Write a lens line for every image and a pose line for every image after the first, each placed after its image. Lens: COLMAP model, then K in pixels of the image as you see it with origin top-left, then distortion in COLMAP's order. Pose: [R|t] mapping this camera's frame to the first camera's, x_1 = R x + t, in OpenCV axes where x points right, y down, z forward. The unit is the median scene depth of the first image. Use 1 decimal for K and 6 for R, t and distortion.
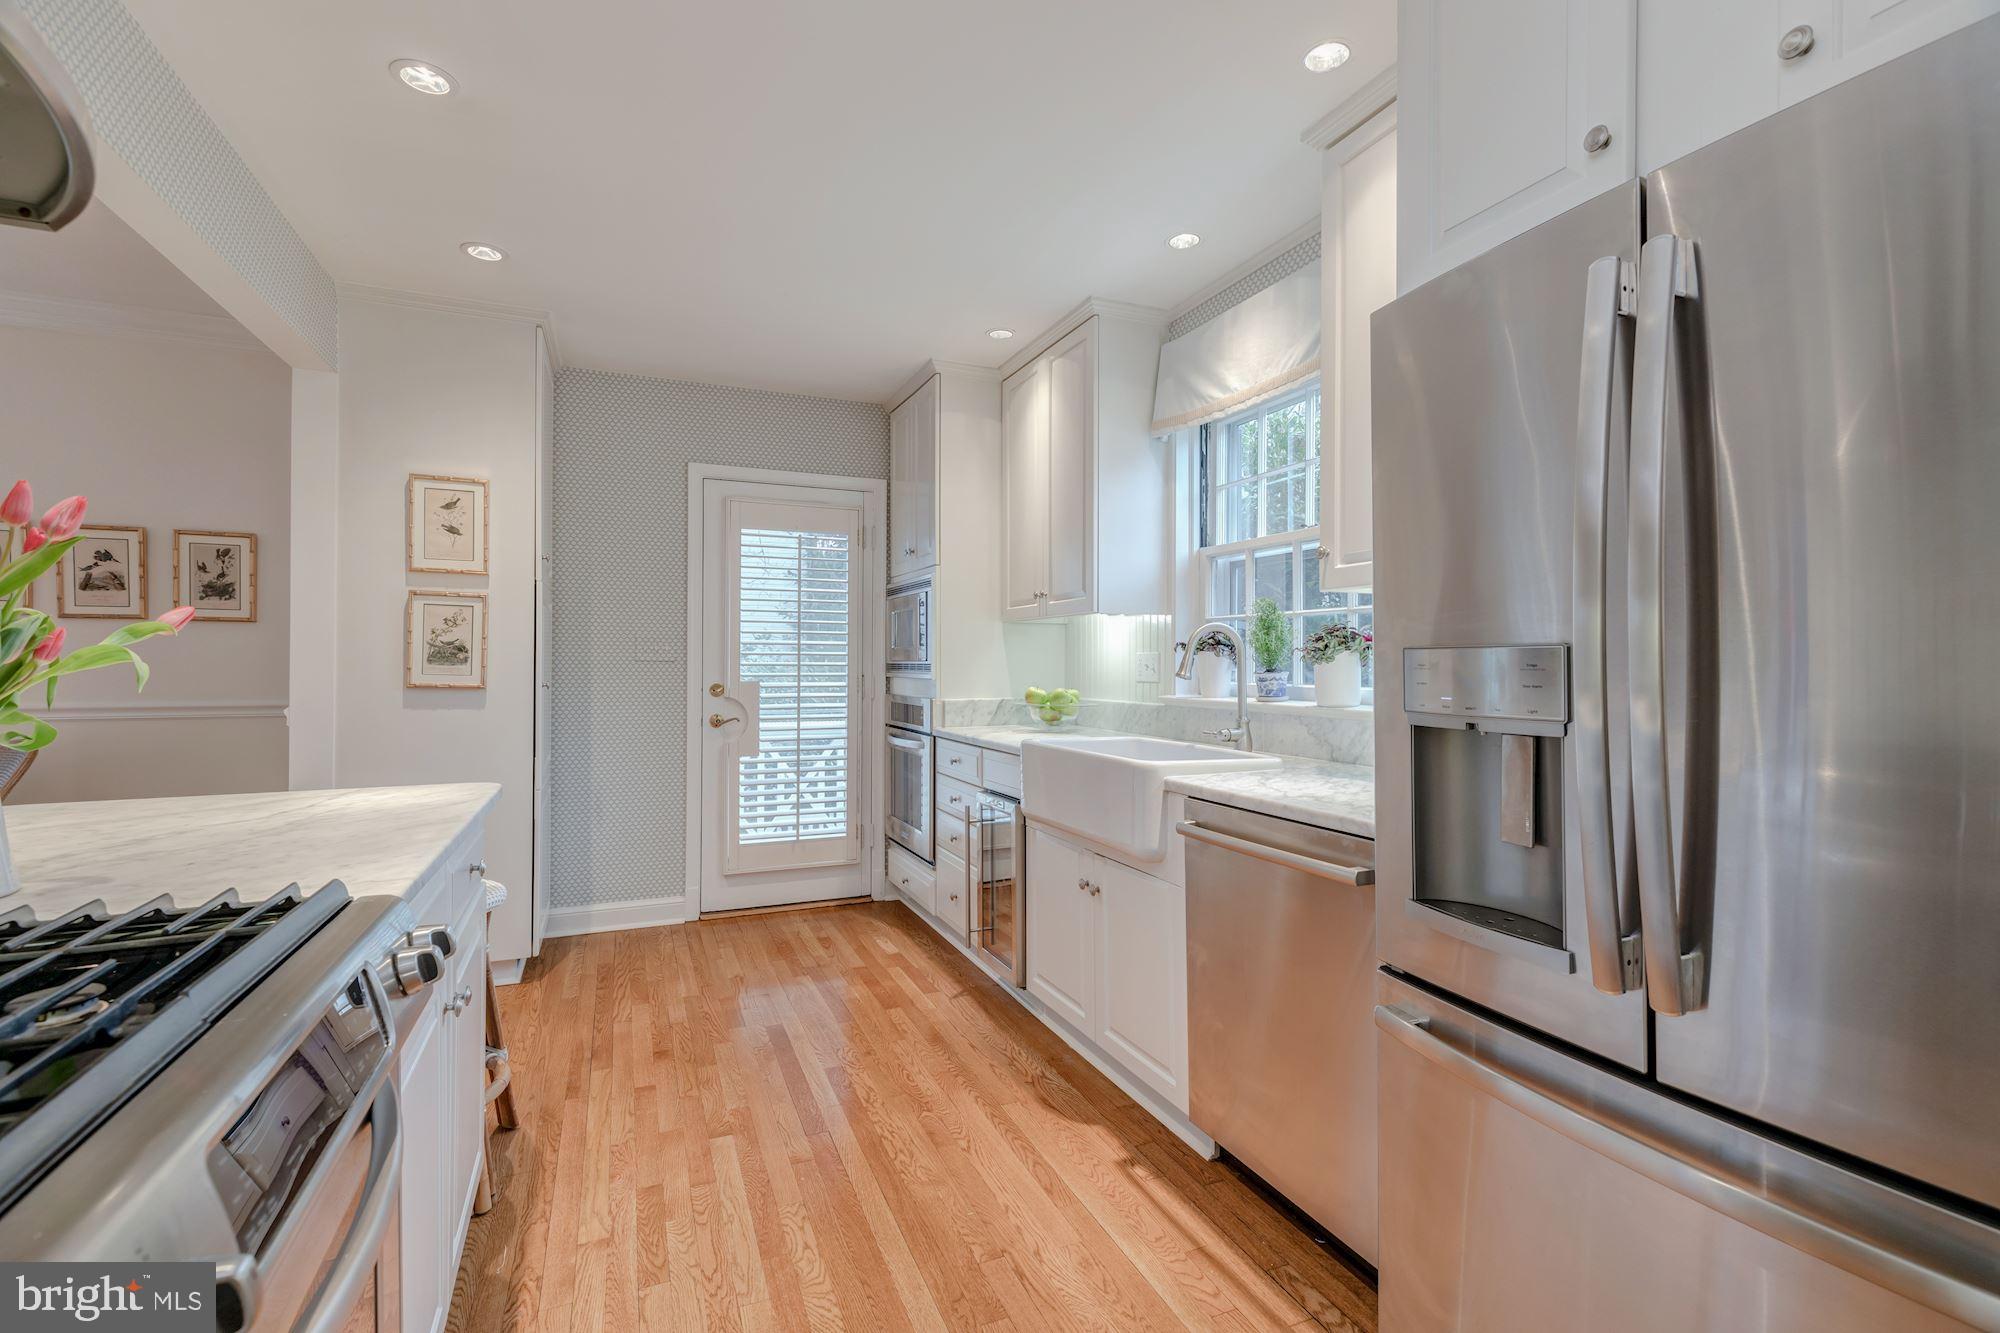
lens RADIAL K [[904.4, 0, 1005.8], [0, 904.4, 664.6], [0, 0, 1]] dist [0.021307, 0.000300]
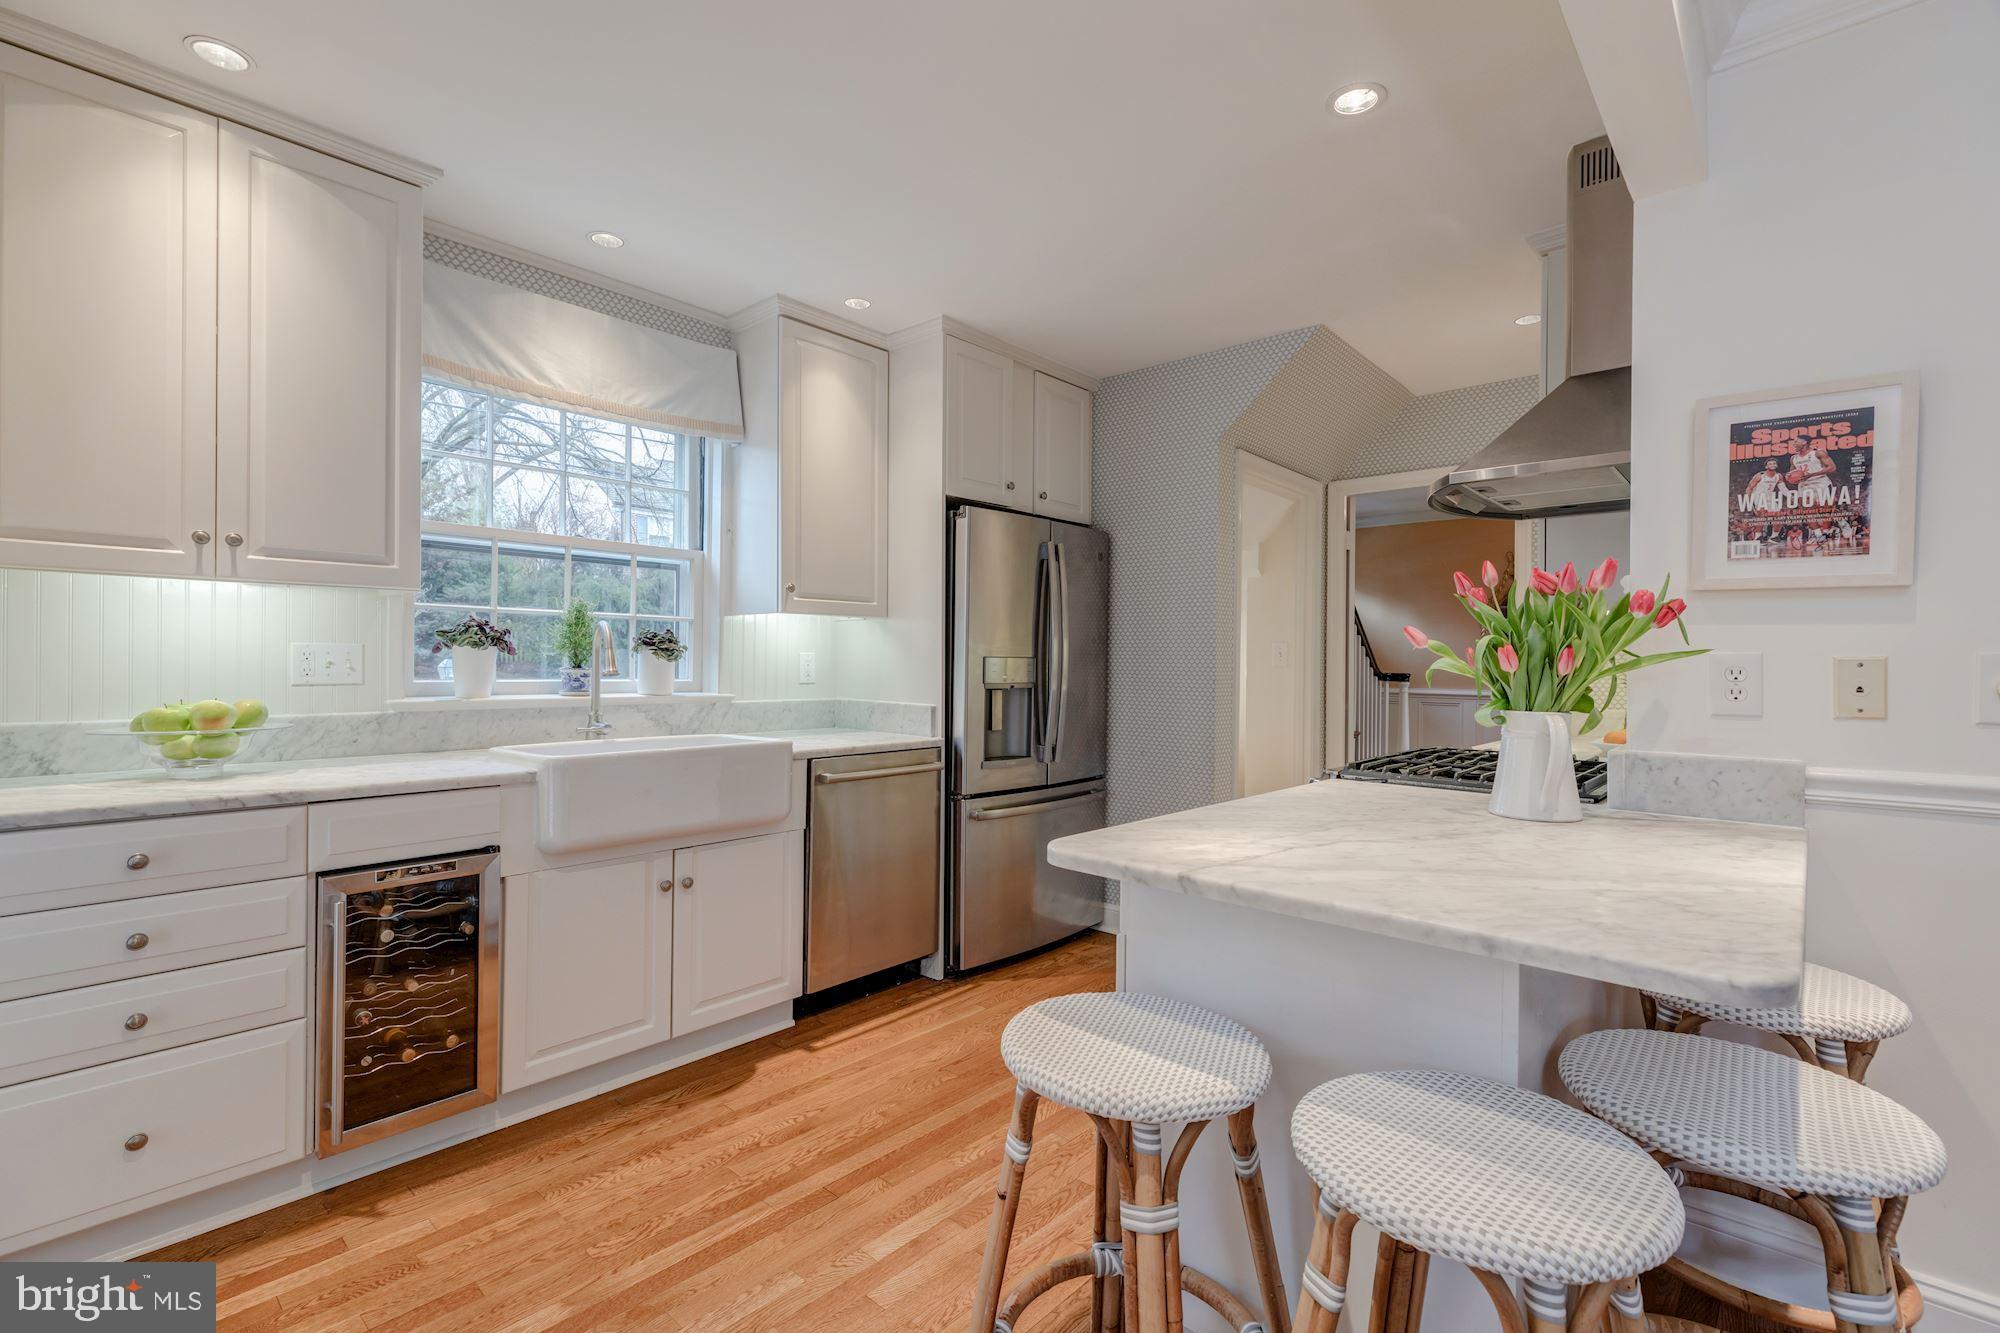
lens RADIAL K [[904.4, 0, 1003.0], [0, 904.4, 664.5], [0, 0, 1]] dist [0.021307, 0.000300]
pose [[-0.423976, -0.008324, 0.905635, -1.026519], [-0.008967, 0.999947, 0.004993, -0.007043], [-0.905629, -0.006004, -0.424028, 1.164340]]
